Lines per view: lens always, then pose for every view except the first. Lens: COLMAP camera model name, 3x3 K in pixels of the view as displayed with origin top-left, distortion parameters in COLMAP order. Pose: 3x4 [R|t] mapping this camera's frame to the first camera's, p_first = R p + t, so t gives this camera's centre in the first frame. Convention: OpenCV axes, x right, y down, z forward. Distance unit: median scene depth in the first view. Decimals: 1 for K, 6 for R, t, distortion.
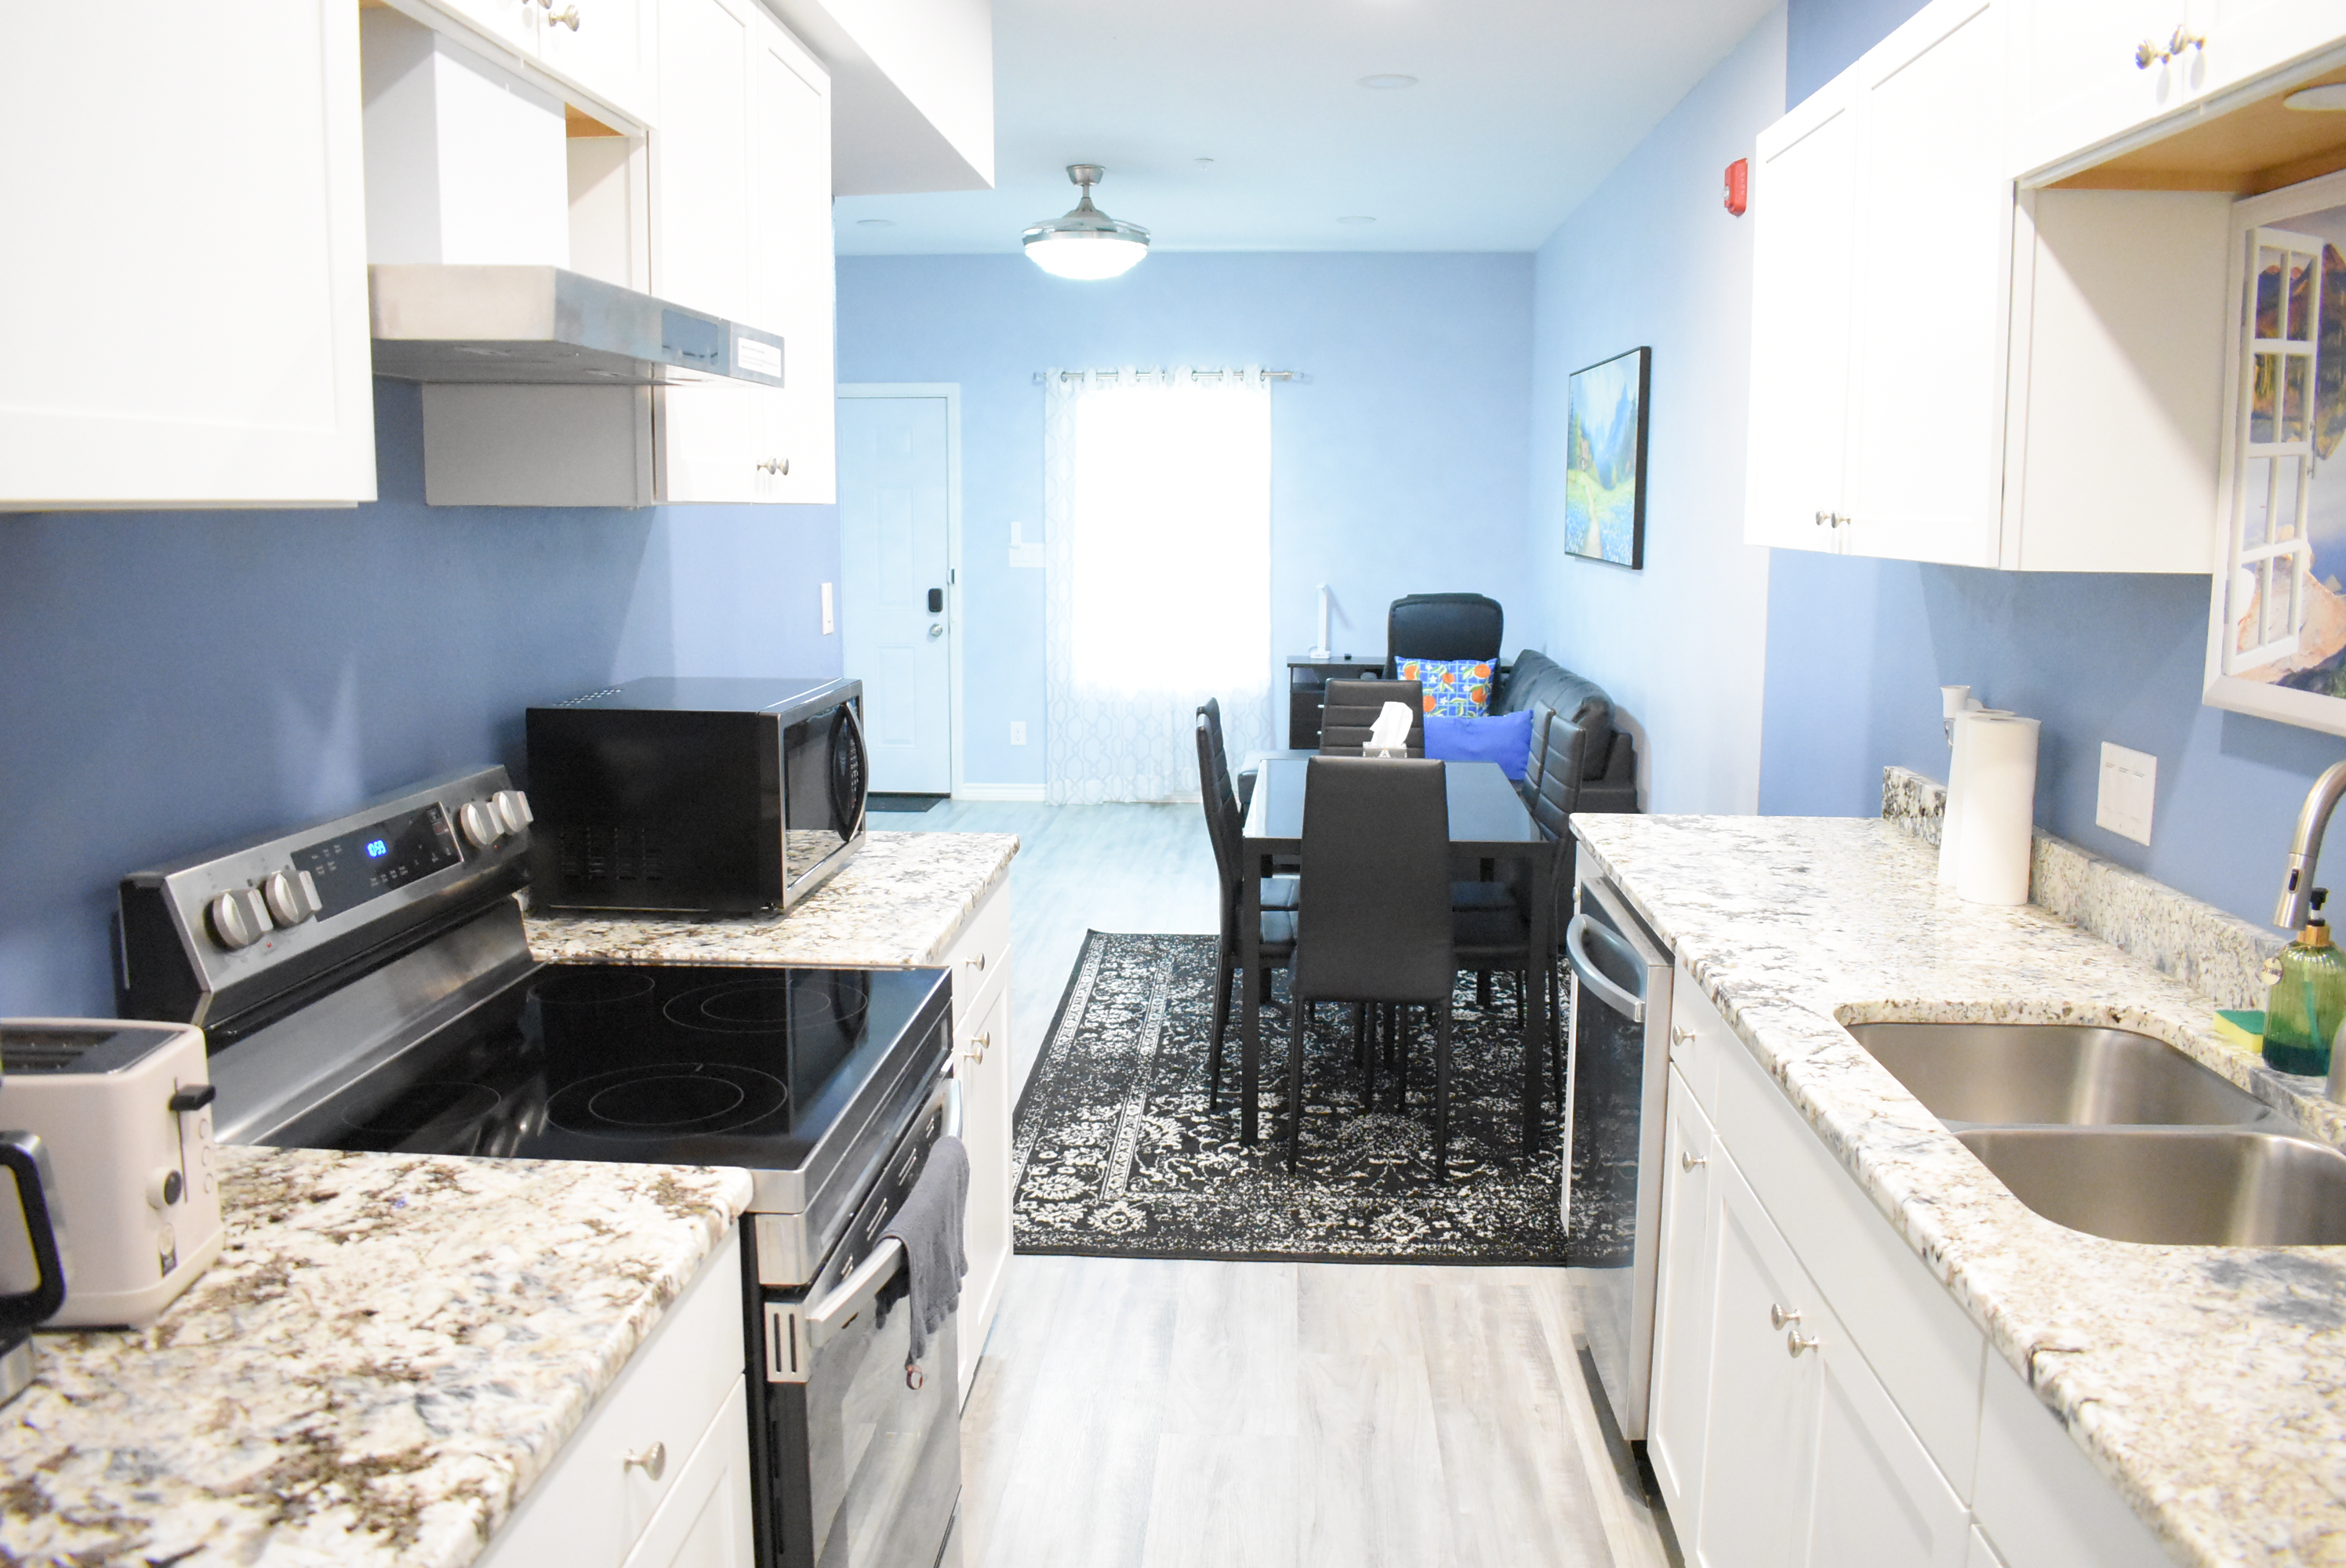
lens RADIAL K [[1863.3, 0, 1170.9], [0, 1863.3, 782.7], [0, 0, 1]] dist [-0.091528, 0.006658]
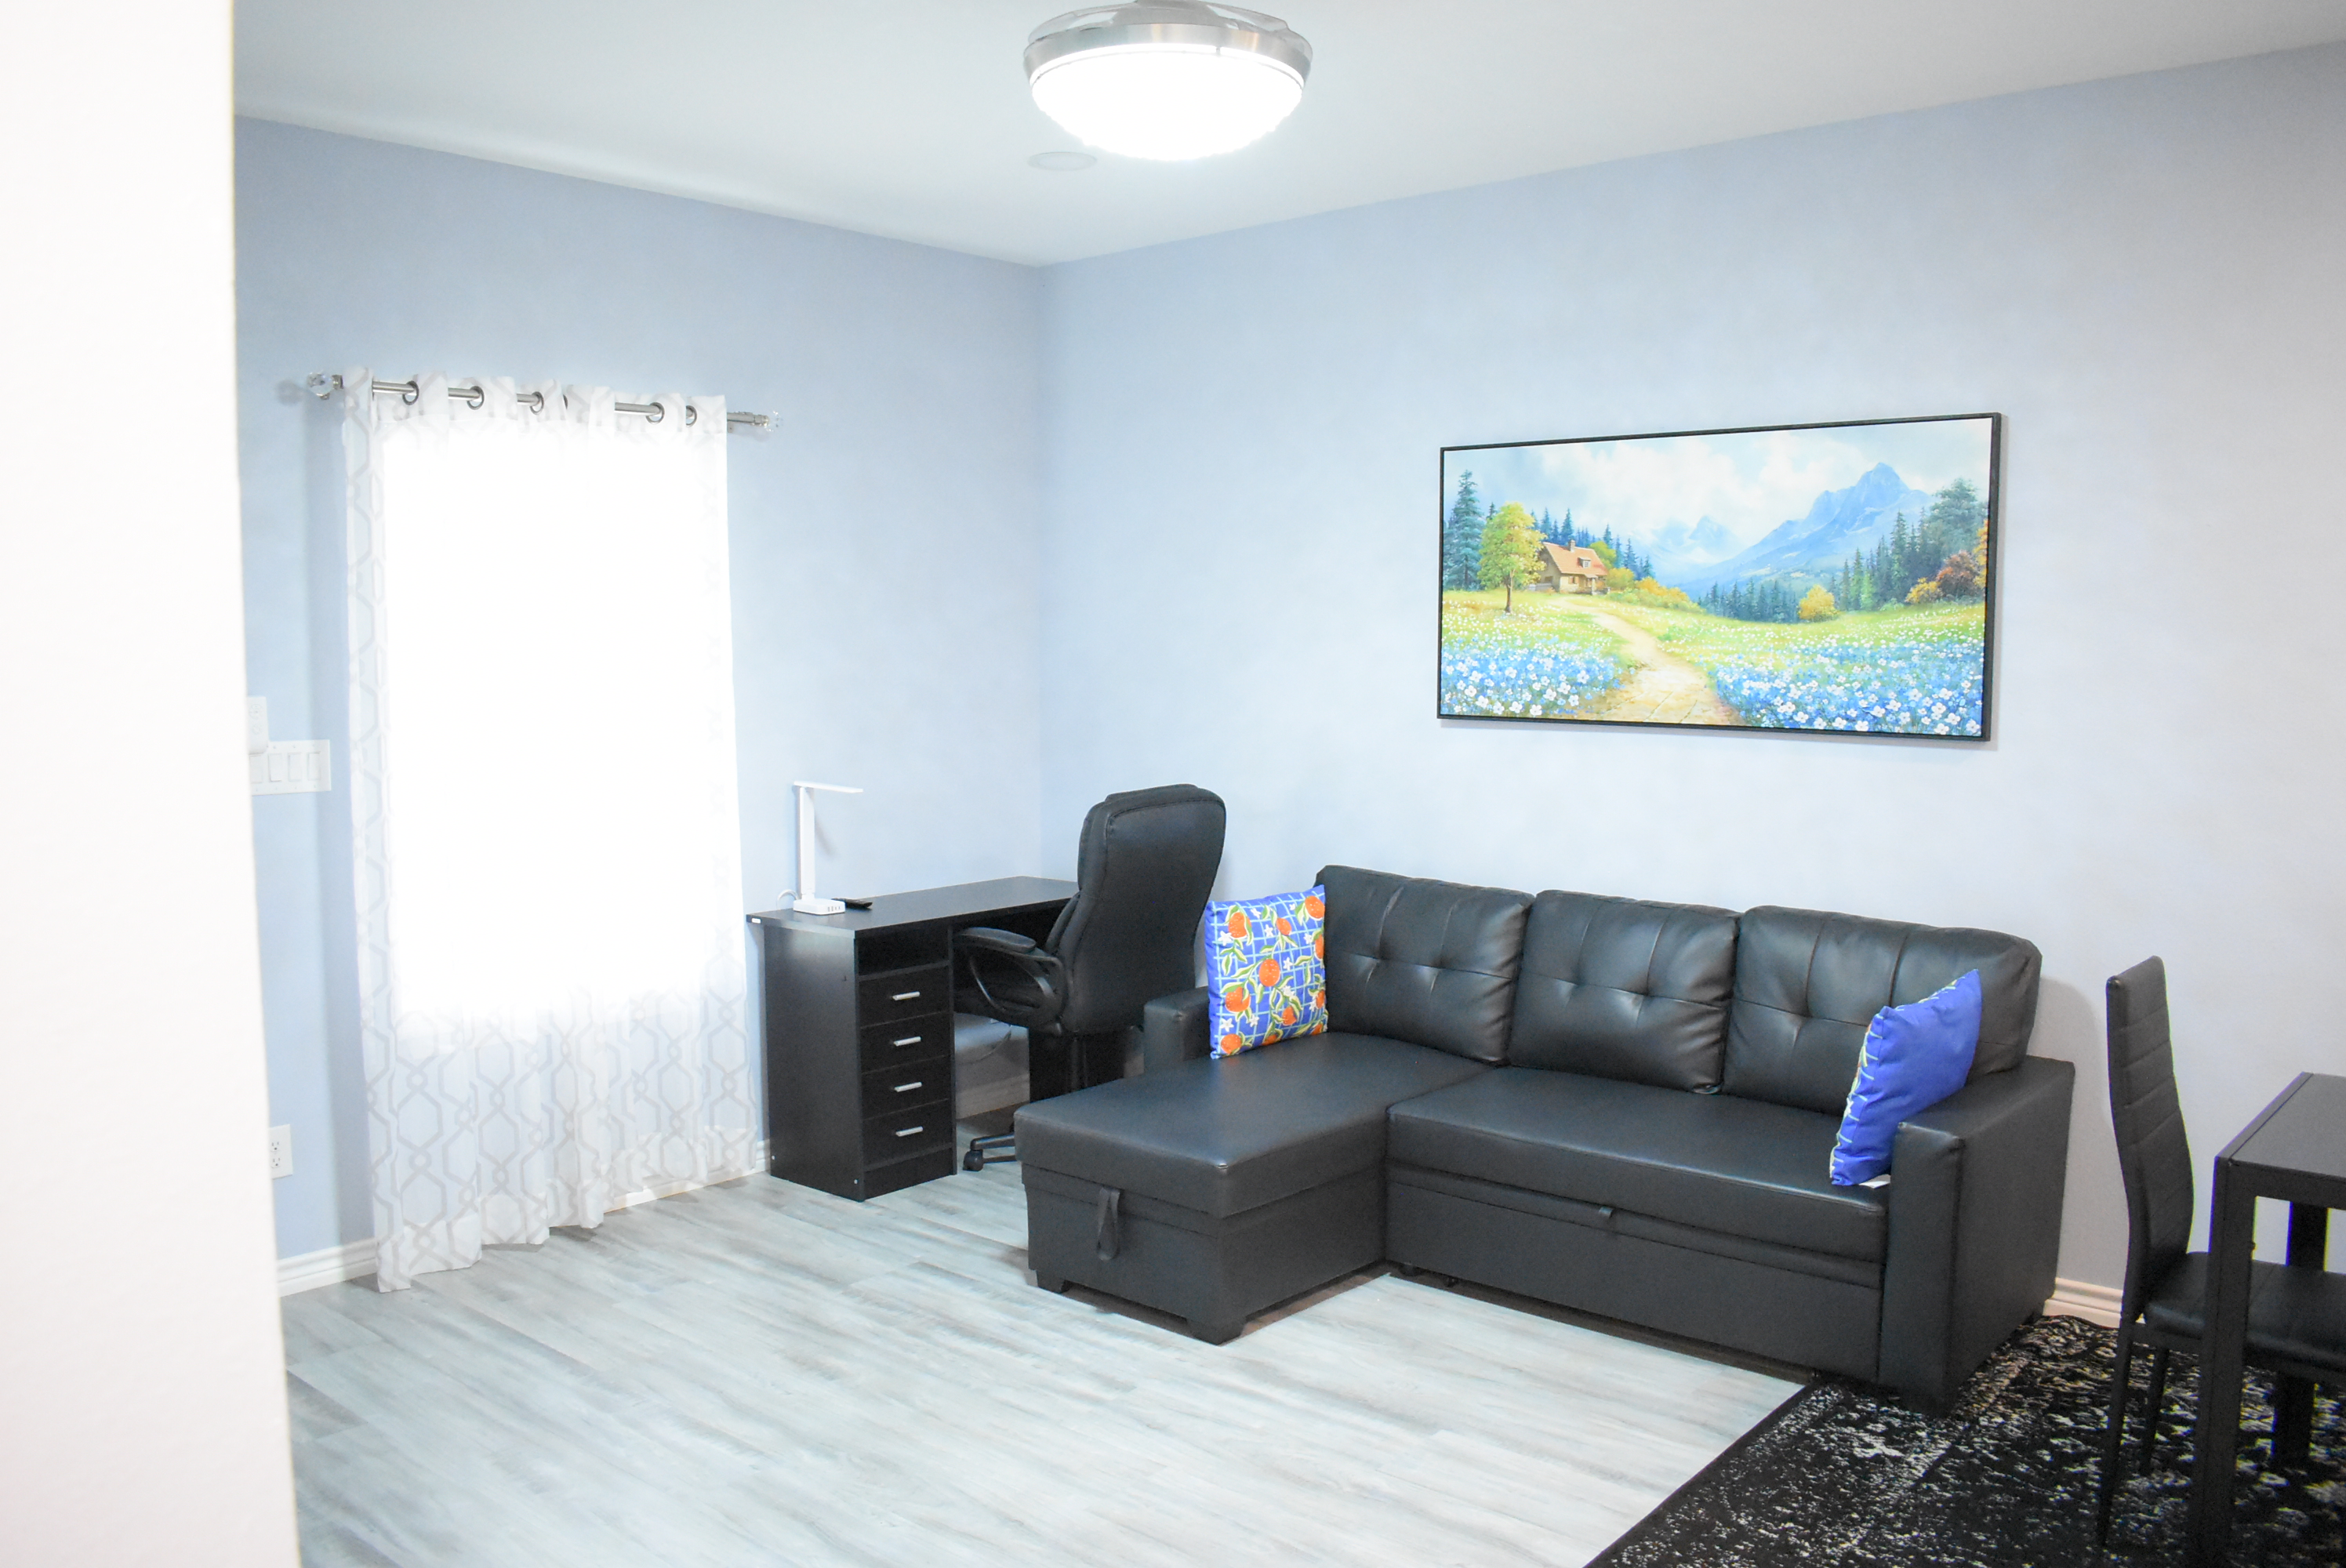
lens RADIAL K [[1863.3, 0, 1172.7], [0, 1863.3, 786.6], [0, 0, 1]] dist [-0.091528, 0.006658]
pose [[0.602165, -0.073112, 0.795017, -0.328514], [0.126047, 0.992015, -0.004243, -0.094956], [-0.788359, 0.102764, 0.606573, 0.592473]]
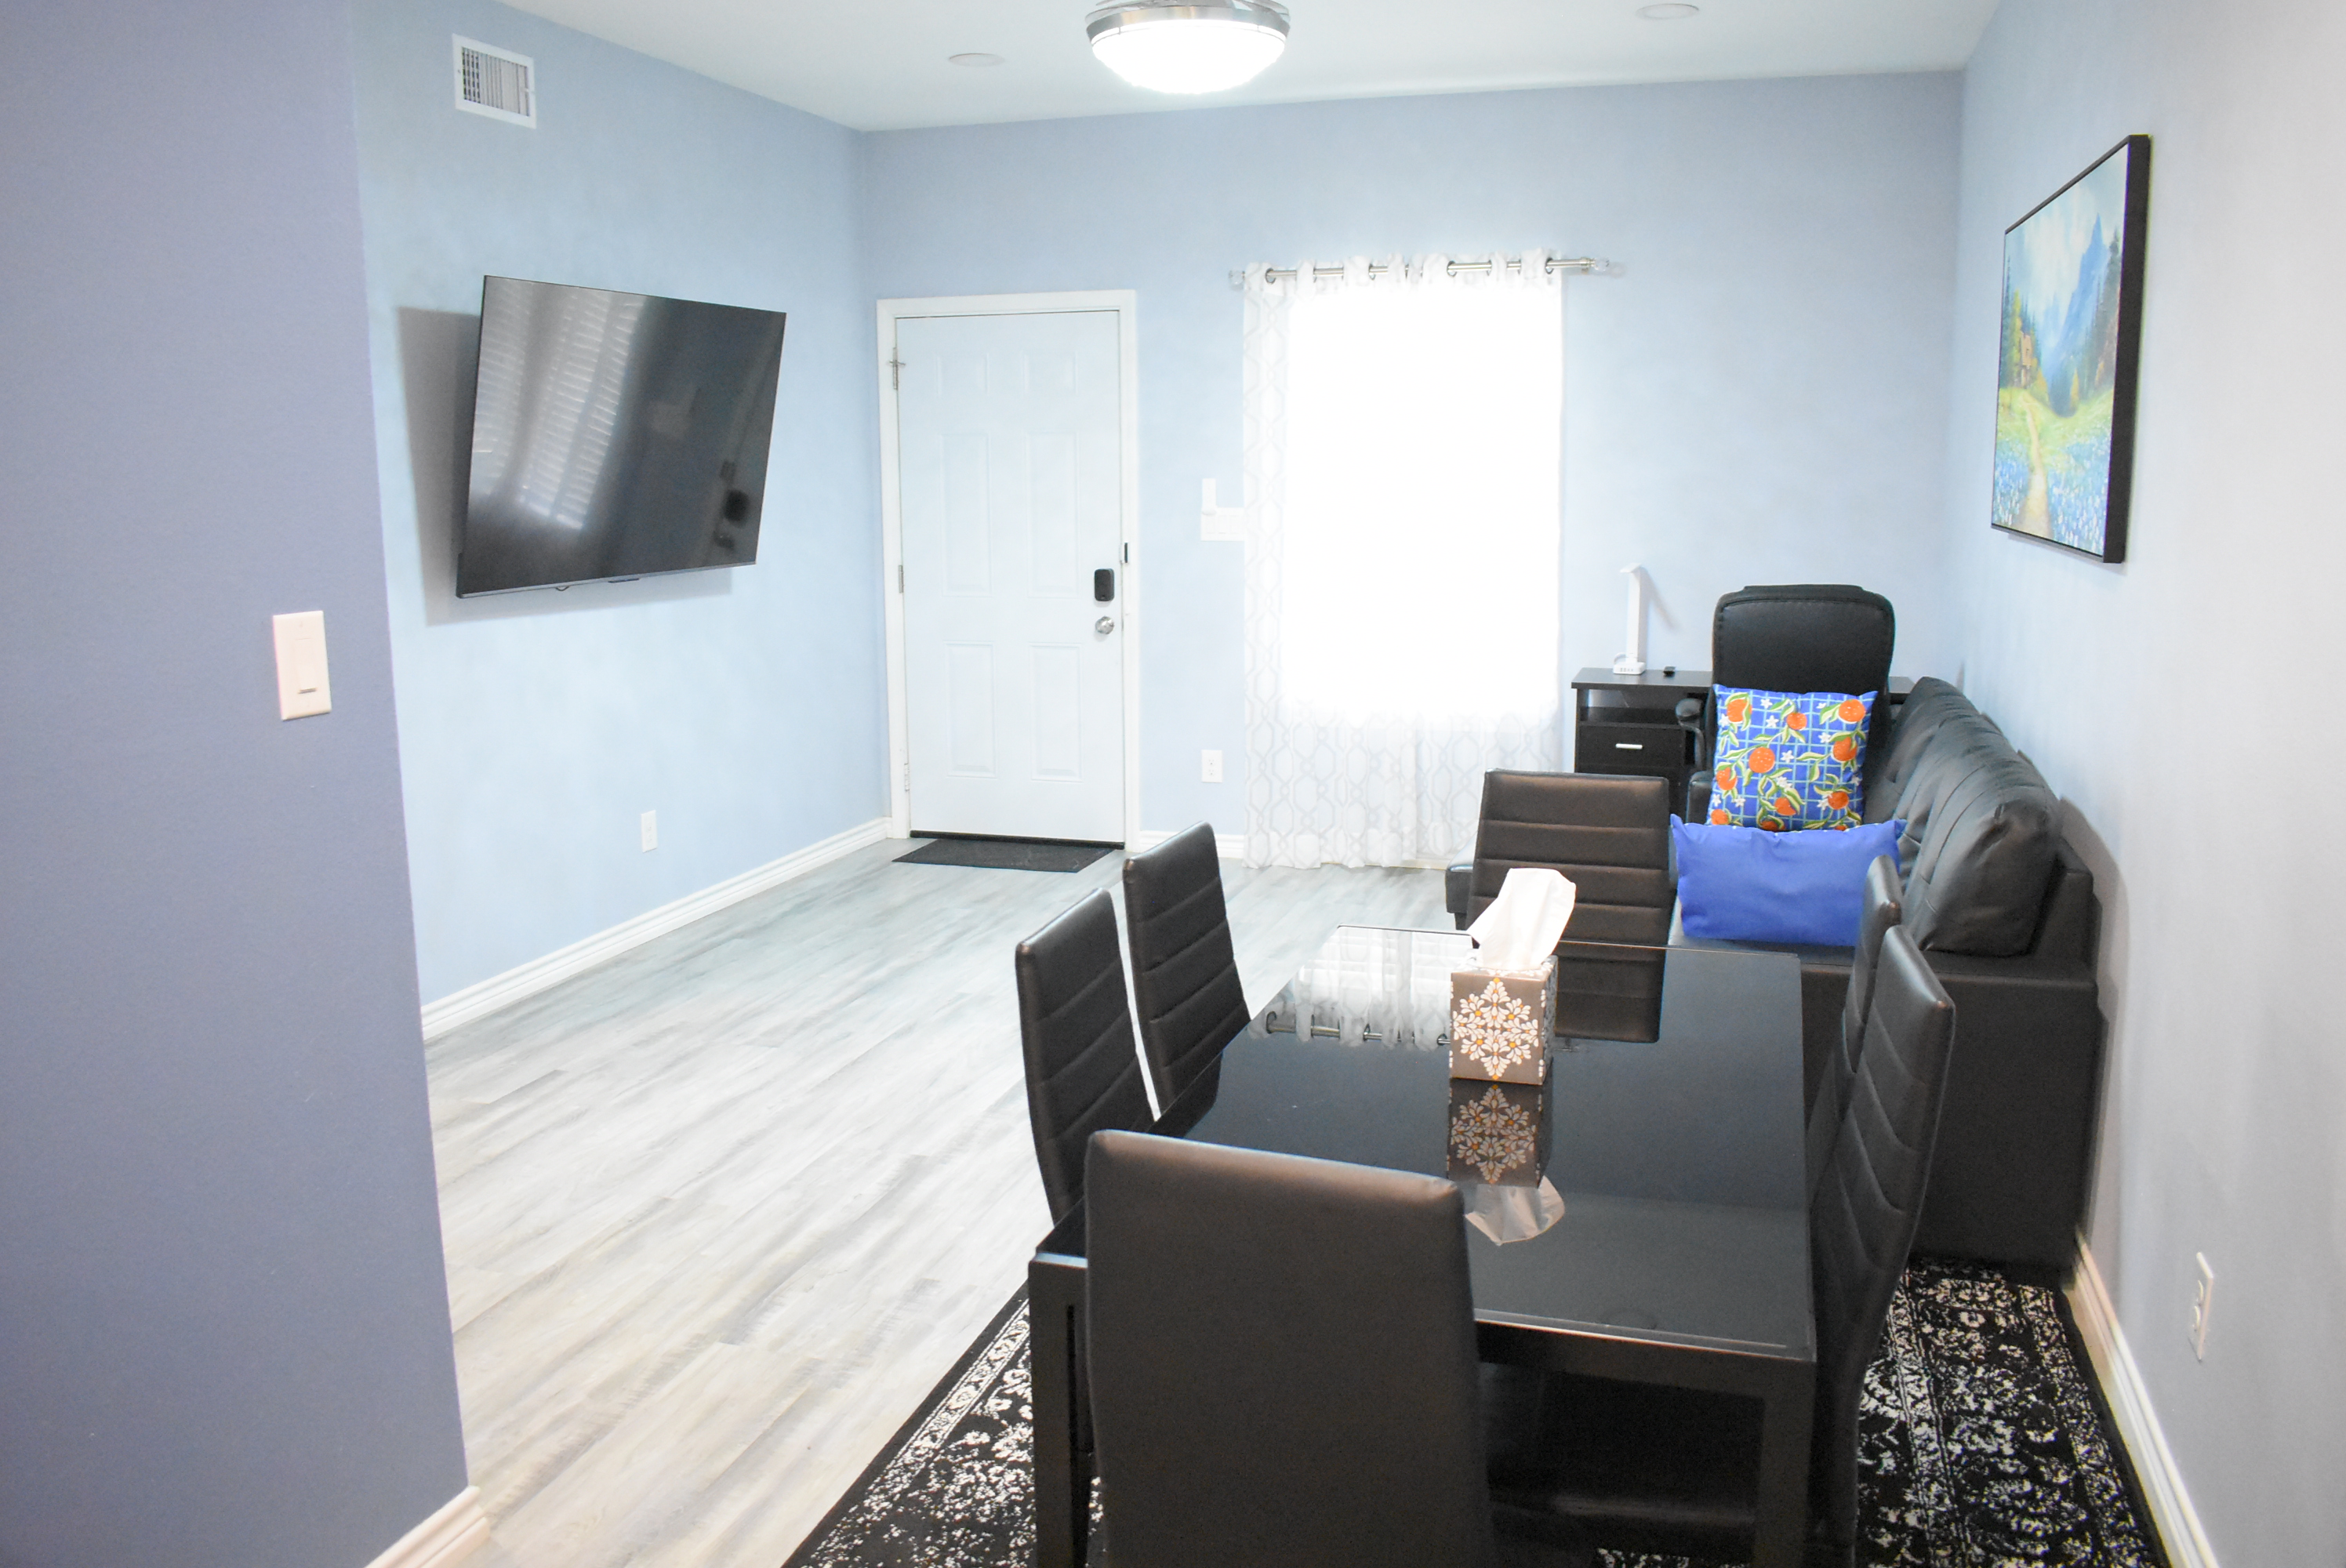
lens RADIAL K [[1863.3, 0, 1171.4], [0, 1863.3, 781.3], [0, 0, 1]] dist [-0.091528, 0.006658]
pose [[0.973266, 0.028341, -0.227926, 0.077770], [-0.023470, 0.999435, 0.024055, -0.041620], [0.228479, -0.018062, 0.973381, 0.305653]]
